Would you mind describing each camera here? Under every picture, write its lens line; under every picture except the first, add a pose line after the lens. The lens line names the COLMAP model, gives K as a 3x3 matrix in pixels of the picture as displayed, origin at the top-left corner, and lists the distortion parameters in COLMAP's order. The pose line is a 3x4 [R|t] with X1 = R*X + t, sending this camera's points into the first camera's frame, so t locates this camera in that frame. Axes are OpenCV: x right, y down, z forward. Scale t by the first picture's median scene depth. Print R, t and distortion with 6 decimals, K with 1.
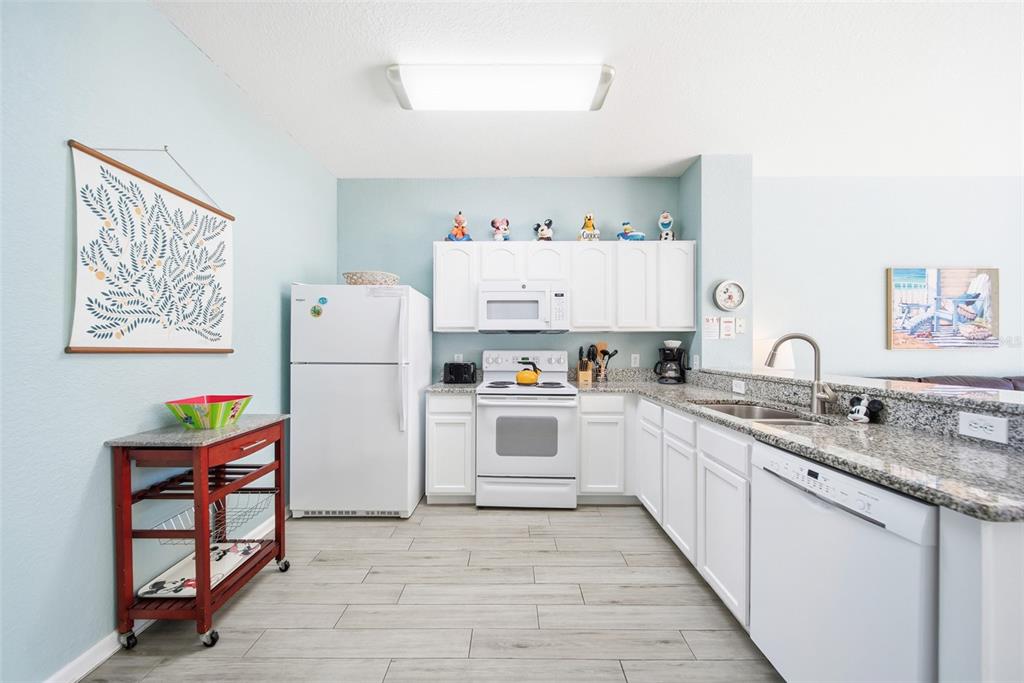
lens RADIAL K [[365.8, 0, 510.6], [0, 365.8, 344.3], [0, 0, 1]] dist [-0.001124, -0.000216]
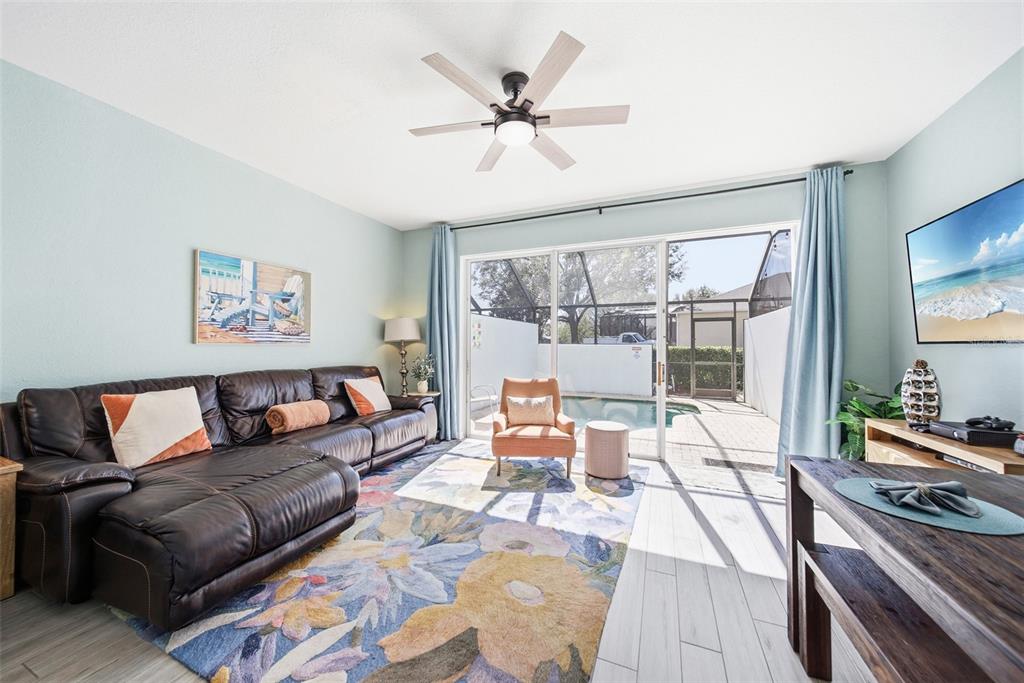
lens RADIAL K [[358.4, 0, 512.0], [0, 358.4, 341.5], [0, 0, 1]] dist [-0.000329, -0.000057]
pose [[0.386727, 0.010667, 0.922133, 0.551864], [-0.008056, 0.999934, -0.008188, 0.009806], [-0.922159, -0.004262, 0.386787, -0.013946]]
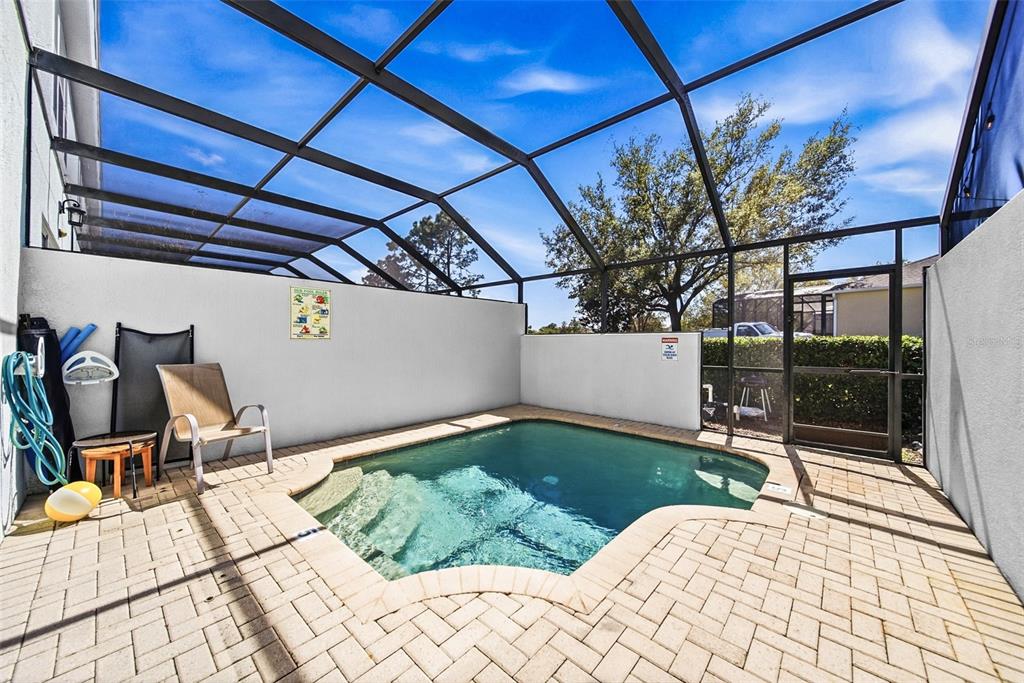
lens RADIAL K [[365.8, 0, 510.6], [0, 365.8, 344.3], [0, 0, 1]] dist [-0.001124, -0.000216]
pose [[0.669482, -0.003493, 0.742821, 1.144965], [-0.003498, 0.999963, 0.007854, 0.023169], [-0.742820, -0.007856, 0.669445, -0.164875]]
